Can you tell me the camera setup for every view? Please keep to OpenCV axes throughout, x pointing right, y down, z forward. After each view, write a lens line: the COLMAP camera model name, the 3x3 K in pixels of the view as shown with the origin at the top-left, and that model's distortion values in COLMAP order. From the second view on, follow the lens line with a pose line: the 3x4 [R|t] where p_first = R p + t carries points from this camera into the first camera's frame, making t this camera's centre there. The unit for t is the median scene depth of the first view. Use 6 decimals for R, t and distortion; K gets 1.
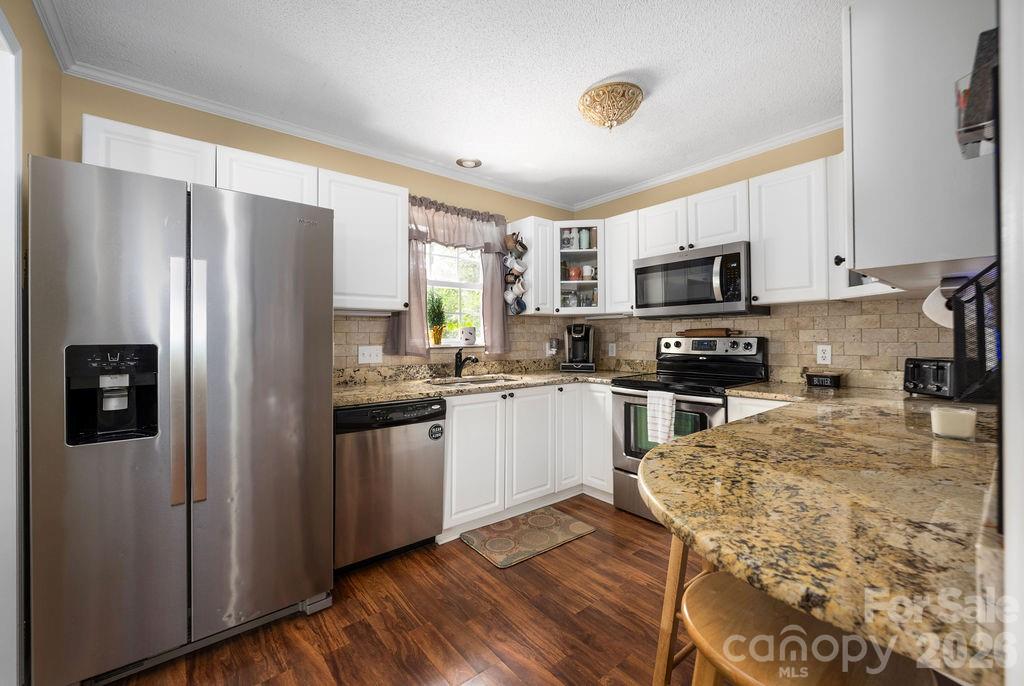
lens RADIAL K [[417.4, 0, 506.3], [0, 417.4, 335.3], [0, 0, 1]] dist [-0.007480, 0.001732]
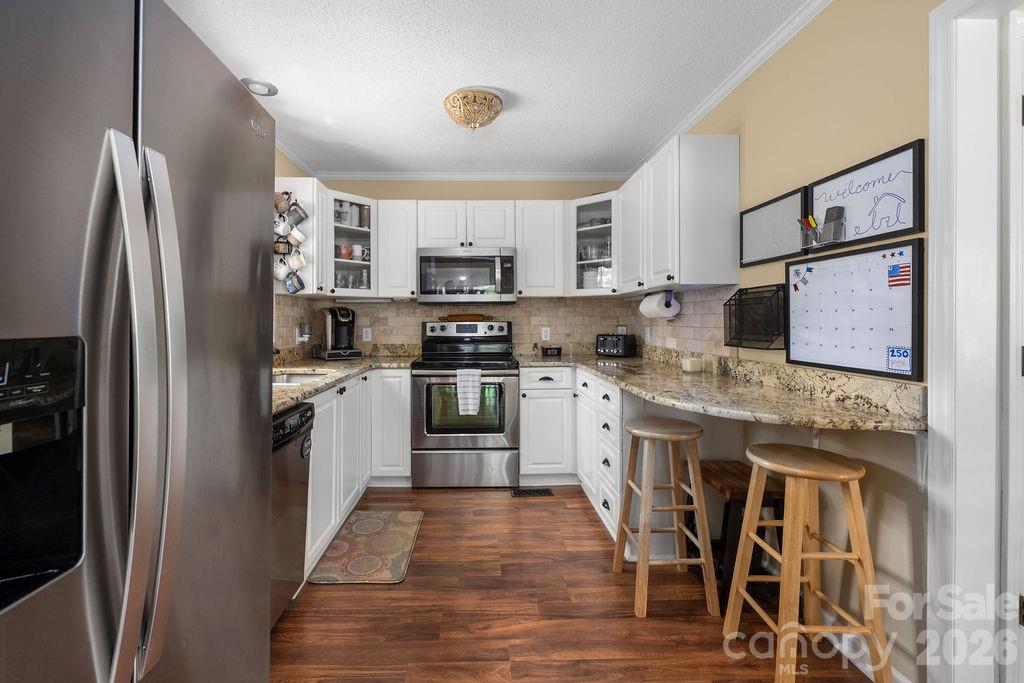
lens RADIAL K [[433.3, 0, 487.7], [0, 433.3, 320.9], [0, 0, 1]] dist [0.000265, -0.000573]
pose [[0.603400, 0.003013, 0.797433, -0.456819], [-0.004650, 0.999989, -0.000260, 0.002319], [-0.797425, -0.003551, 0.603408, 0.207549]]
